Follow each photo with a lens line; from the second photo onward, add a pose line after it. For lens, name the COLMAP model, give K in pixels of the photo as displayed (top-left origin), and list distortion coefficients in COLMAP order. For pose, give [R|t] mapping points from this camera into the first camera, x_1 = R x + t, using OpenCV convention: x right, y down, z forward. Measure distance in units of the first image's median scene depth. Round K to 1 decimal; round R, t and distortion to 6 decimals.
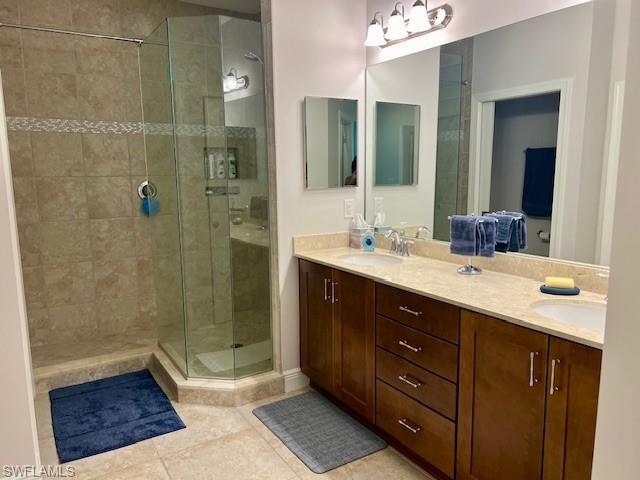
lens RADIAL K [[481.4, 0, 321.5], [0, 481.4, 241.2], [0, 0, 1]] dist [0.009271, -0.016126]
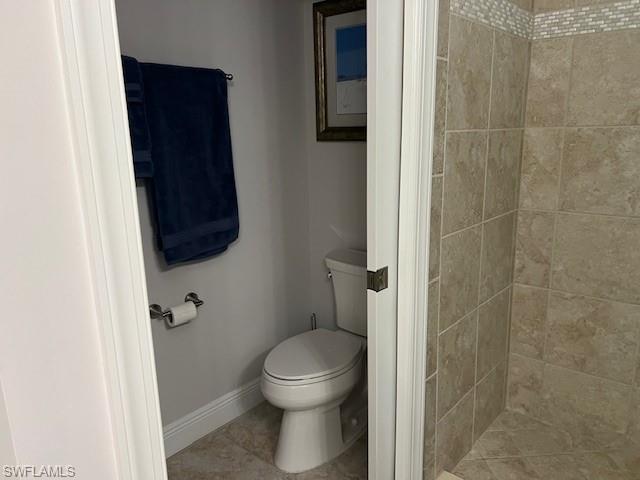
lens RADIAL K [[481.4, 0, 321.4], [0, 481.4, 243.3], [0, 0, 1]] dist [0.009271, -0.016126]
pose [[0.294662, 0.222719, -0.929285, -0.147292], [-0.117749, 0.973512, 0.195982, -0.077421], [0.948319, 0.051674, 0.313082, 0.567437]]
